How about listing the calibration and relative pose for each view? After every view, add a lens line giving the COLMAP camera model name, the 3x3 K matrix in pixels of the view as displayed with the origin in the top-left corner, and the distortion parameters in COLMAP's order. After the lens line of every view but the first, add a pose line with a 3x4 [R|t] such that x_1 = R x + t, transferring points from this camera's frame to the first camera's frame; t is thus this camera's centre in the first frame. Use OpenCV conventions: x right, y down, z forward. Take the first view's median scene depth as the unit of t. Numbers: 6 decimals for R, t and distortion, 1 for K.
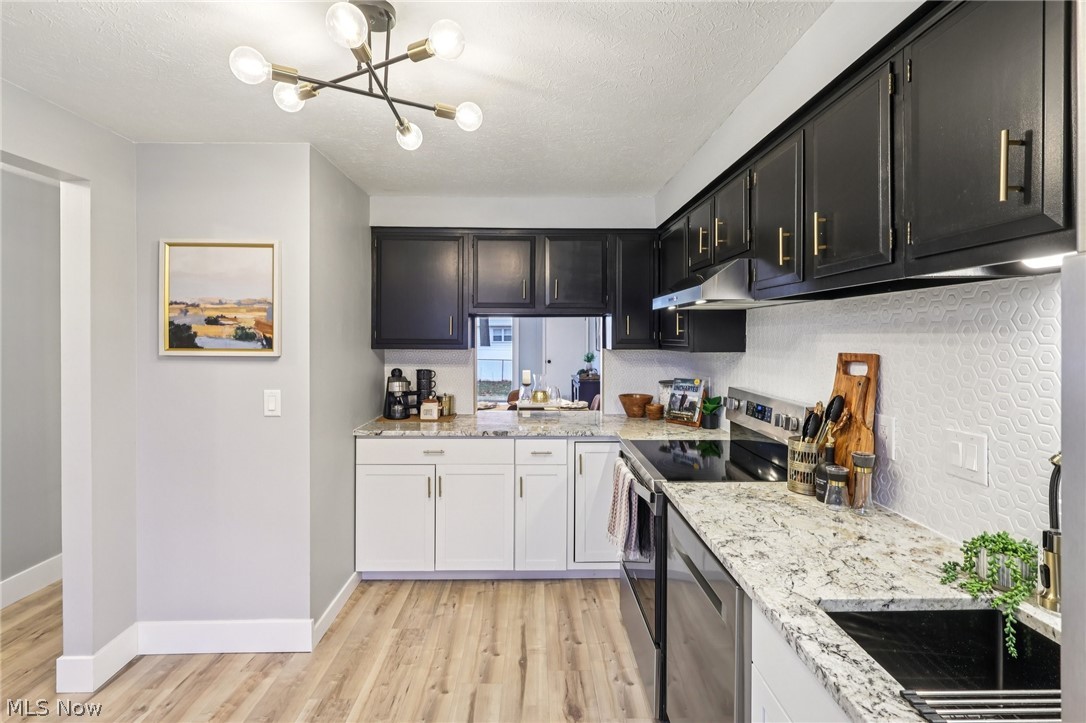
lens RADIAL K [[504.4, 0, 546.0], [0, 504.4, 336.3], [0, 0, 1]] dist [-0.010165, 0.002830]
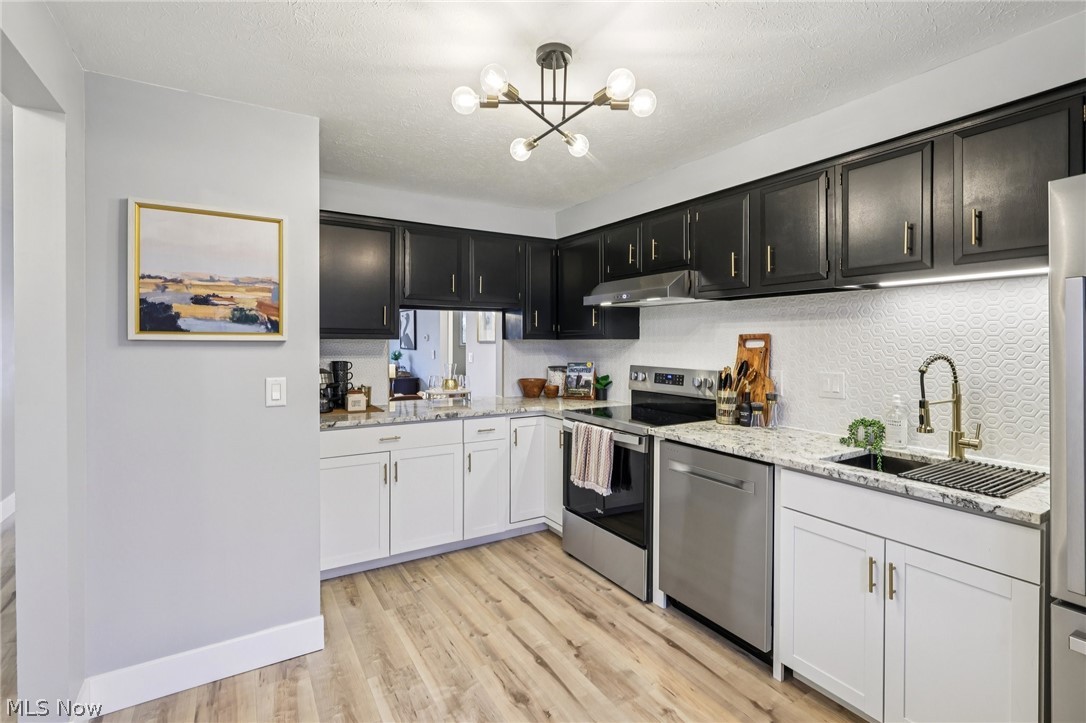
lens RADIAL K [[504.4, 0, 540.0], [0, 504.4, 338.8], [0, 0, 1]] dist [-0.010165, 0.002830]
pose [[0.865020, -0.000373, 0.501737, -0.593026], [0.002019, 0.999994, -0.002738, 0.039688], [-0.501733, 0.003381, 0.865016, -0.040352]]
